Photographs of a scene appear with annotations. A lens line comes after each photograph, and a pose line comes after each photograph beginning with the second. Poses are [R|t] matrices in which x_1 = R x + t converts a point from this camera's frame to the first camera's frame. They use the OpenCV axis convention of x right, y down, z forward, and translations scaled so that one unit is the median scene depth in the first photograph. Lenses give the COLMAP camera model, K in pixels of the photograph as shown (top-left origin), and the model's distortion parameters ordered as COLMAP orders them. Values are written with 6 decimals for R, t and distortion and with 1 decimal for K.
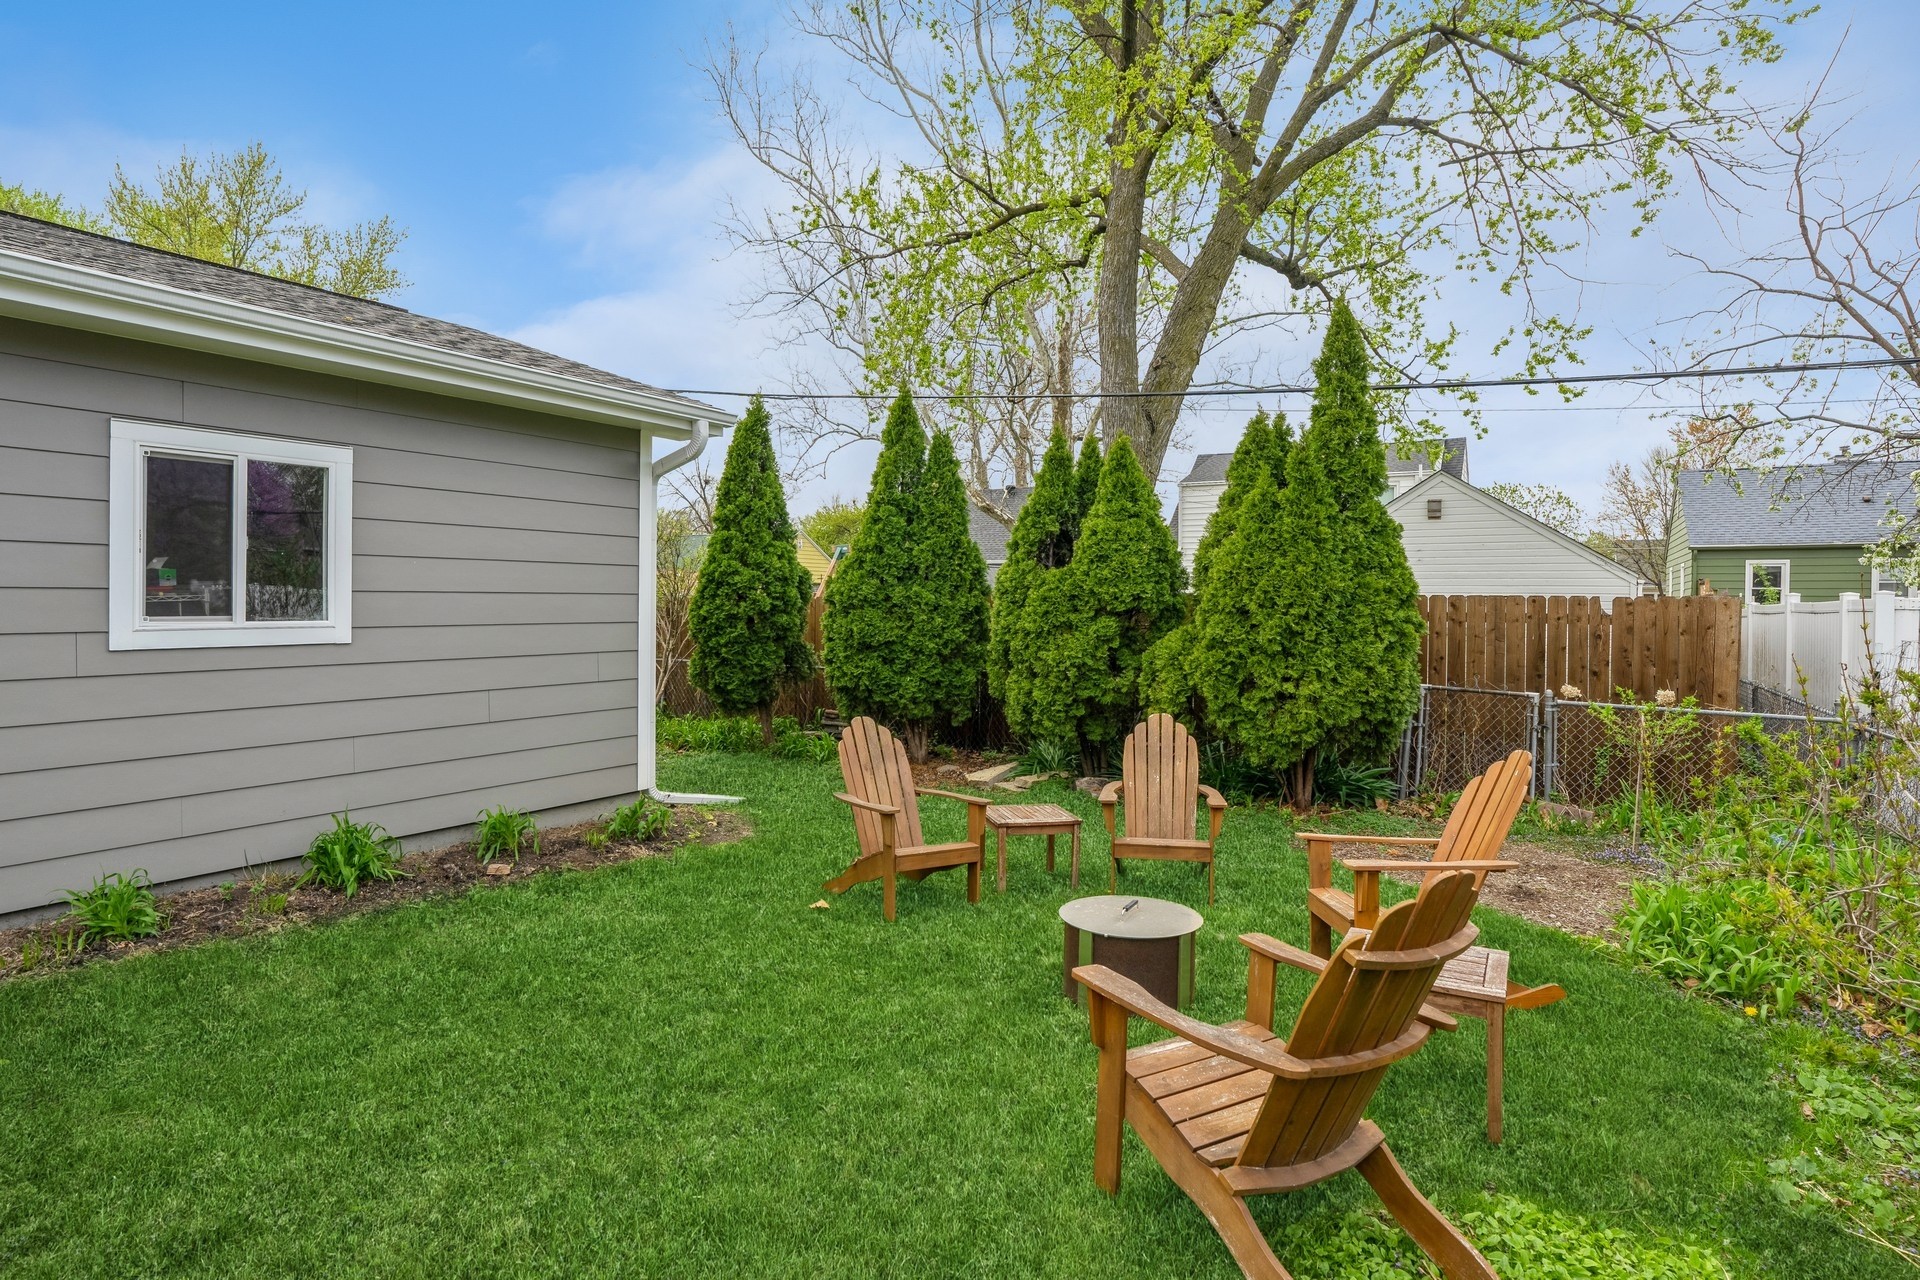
lens RADIAL K [[931.5, 0, 952.2], [0, 931.5, 607.0], [0, 0, 1]] dist [-0.012081, 0.001264]
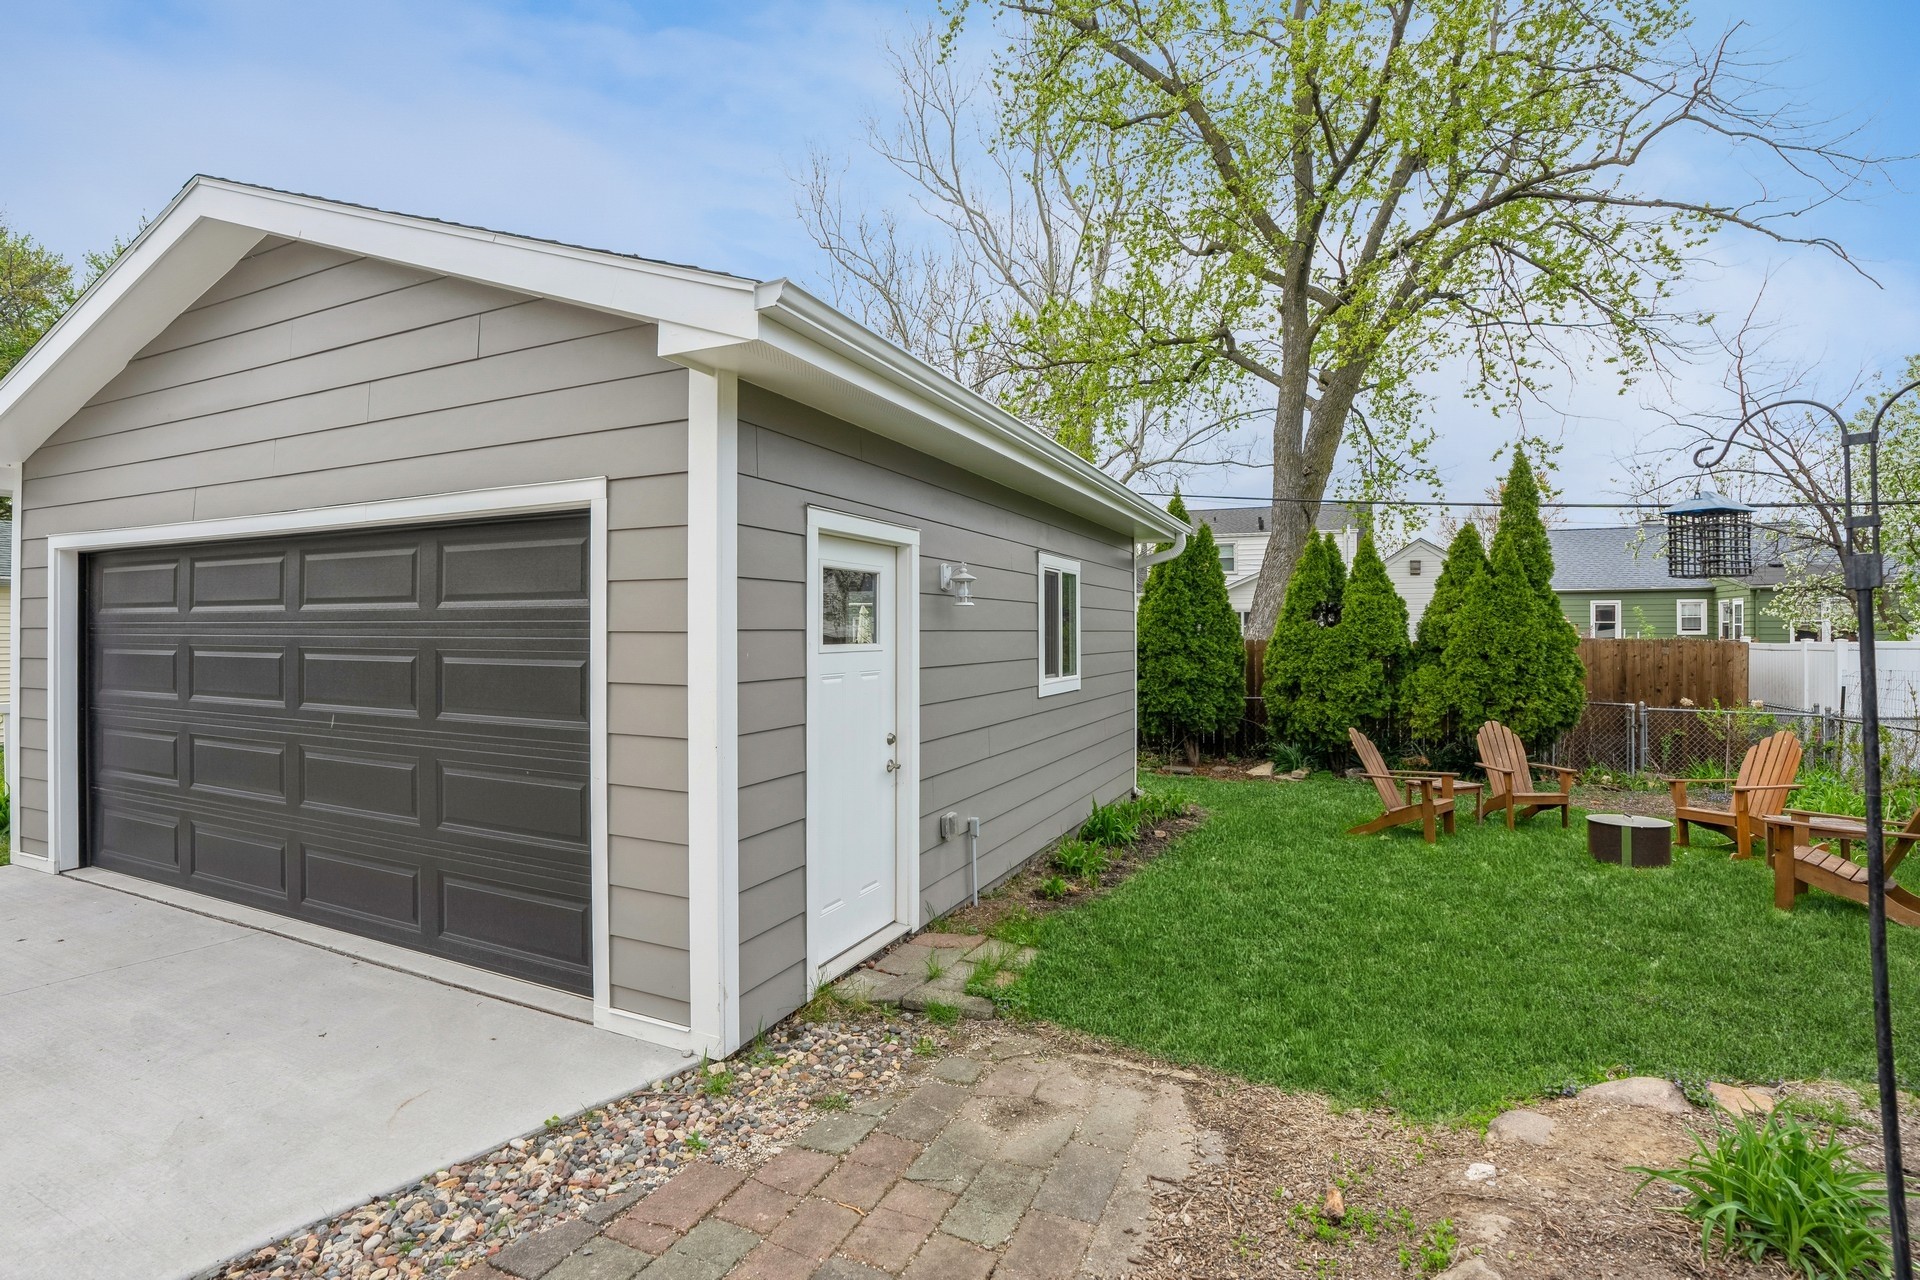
lens RADIAL K [[885.0, 0, 959.1], [0, 885.0, 630.1], [0, 0, 1]] dist [-0.008389, 0.003035]
pose [[0.987211, -0.011322, 0.159016, -0.718206], [0.012566, 0.999898, -0.006820, -0.036047], [-0.158922, 0.008731, 0.987252, -0.298002]]
